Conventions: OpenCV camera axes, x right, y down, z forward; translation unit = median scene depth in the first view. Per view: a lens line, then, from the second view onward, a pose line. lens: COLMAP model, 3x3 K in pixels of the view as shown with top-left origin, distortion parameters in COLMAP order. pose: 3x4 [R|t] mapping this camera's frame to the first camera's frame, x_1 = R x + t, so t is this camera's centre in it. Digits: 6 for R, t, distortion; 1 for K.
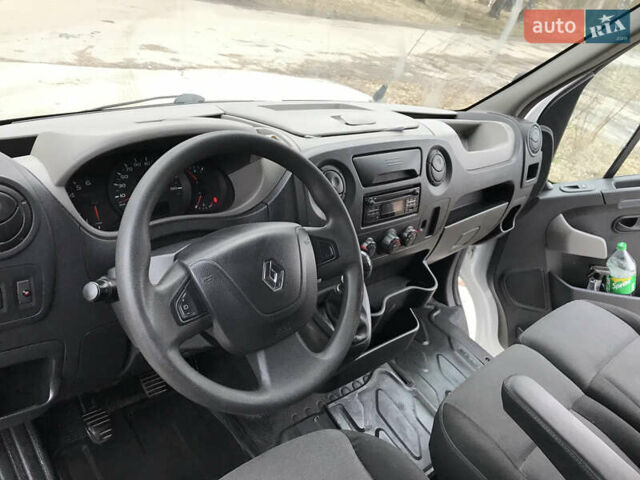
lens RADIAL K [[533.2, 0, 319.4], [0, 533.2, 237.9], [0, 0, 1]] dist [0.031554, -0.009876]
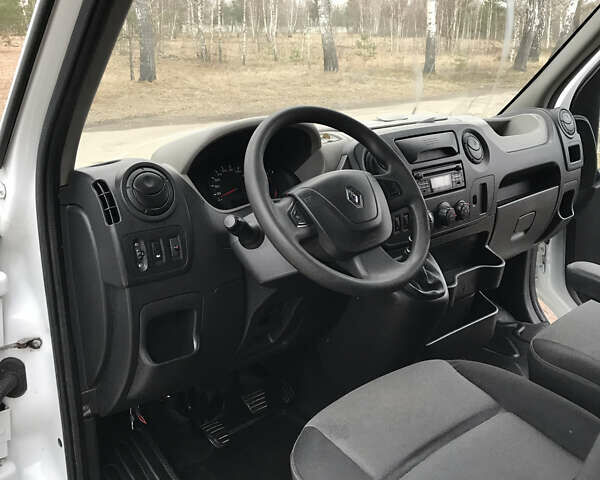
lens RADIAL K [[662.5, 0, 300.0], [0, 662.5, 240.0], [0, 0, 1]] dist [0.034523, -0.053885]
pose [[0.975894, -0.207530, -0.067539, -0.072703], [0.187864, 0.956313, -0.223993, 0.284657], [0.111073, 0.205905, 0.972248, -0.315893]]
